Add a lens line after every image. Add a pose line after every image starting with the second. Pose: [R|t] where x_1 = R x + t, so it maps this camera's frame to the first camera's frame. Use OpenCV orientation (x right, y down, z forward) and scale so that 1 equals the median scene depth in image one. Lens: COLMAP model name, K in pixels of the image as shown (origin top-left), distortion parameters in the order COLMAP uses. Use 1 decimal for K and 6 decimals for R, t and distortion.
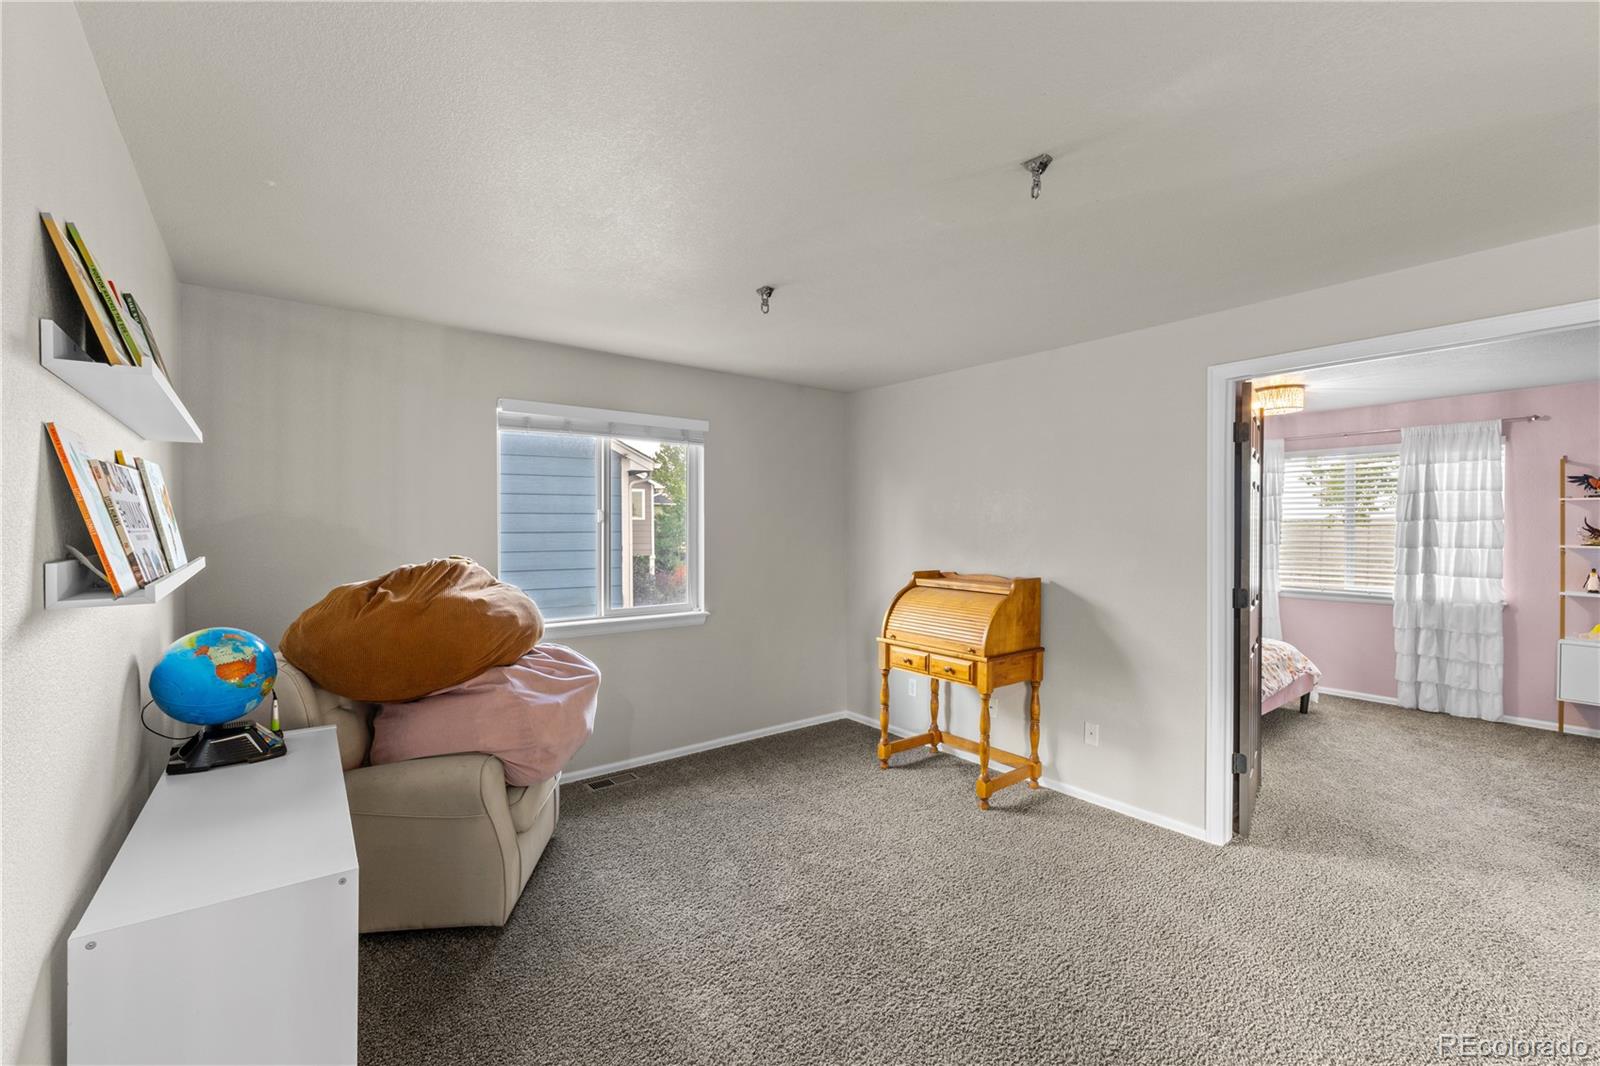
lens RADIAL K [[680.5, 0, 790.2], [0, 680.5, 533.3], [0, 0, 1]] dist [0.012014, -0.002567]
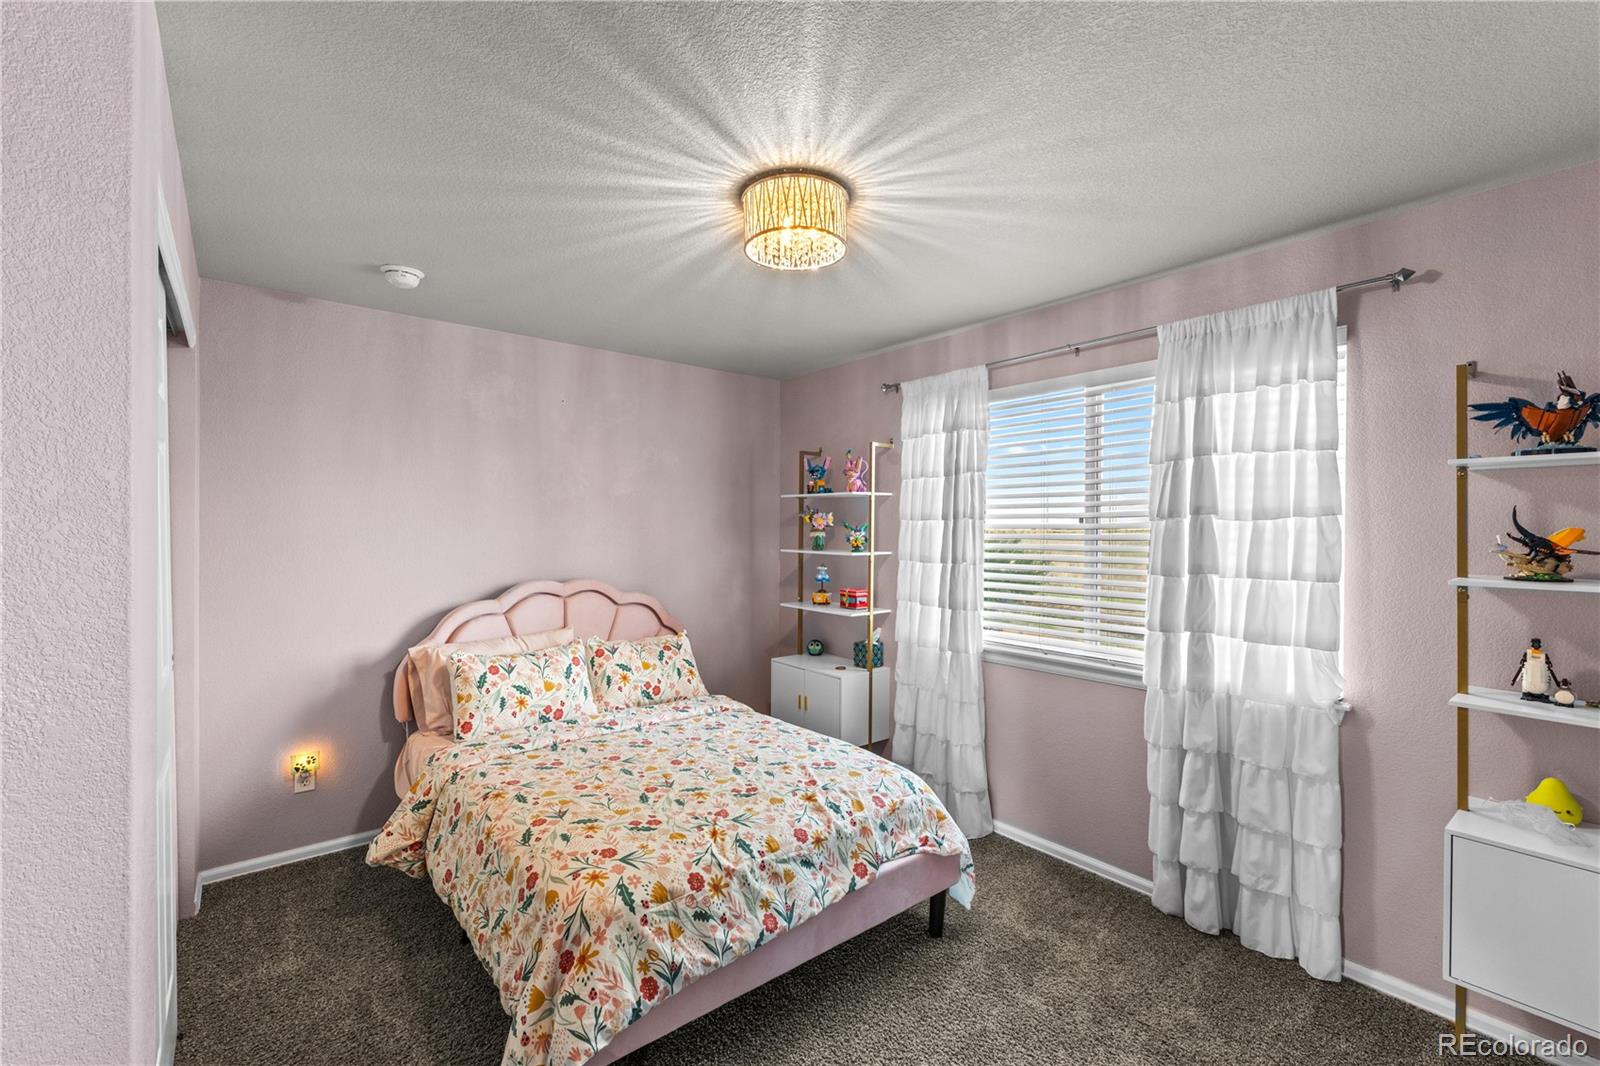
lens RADIAL K [[680.5, 0, 809.7], [0, 680.5, 531.6], [0, 0, 1]] dist [0.012014, -0.002567]
pose [[0.999352, -0.002356, 0.035916, 0.667638], [0.002370, 0.999997, -0.000352, -0.010001], [-0.035915, 0.000437, 0.999355, 0.562398]]
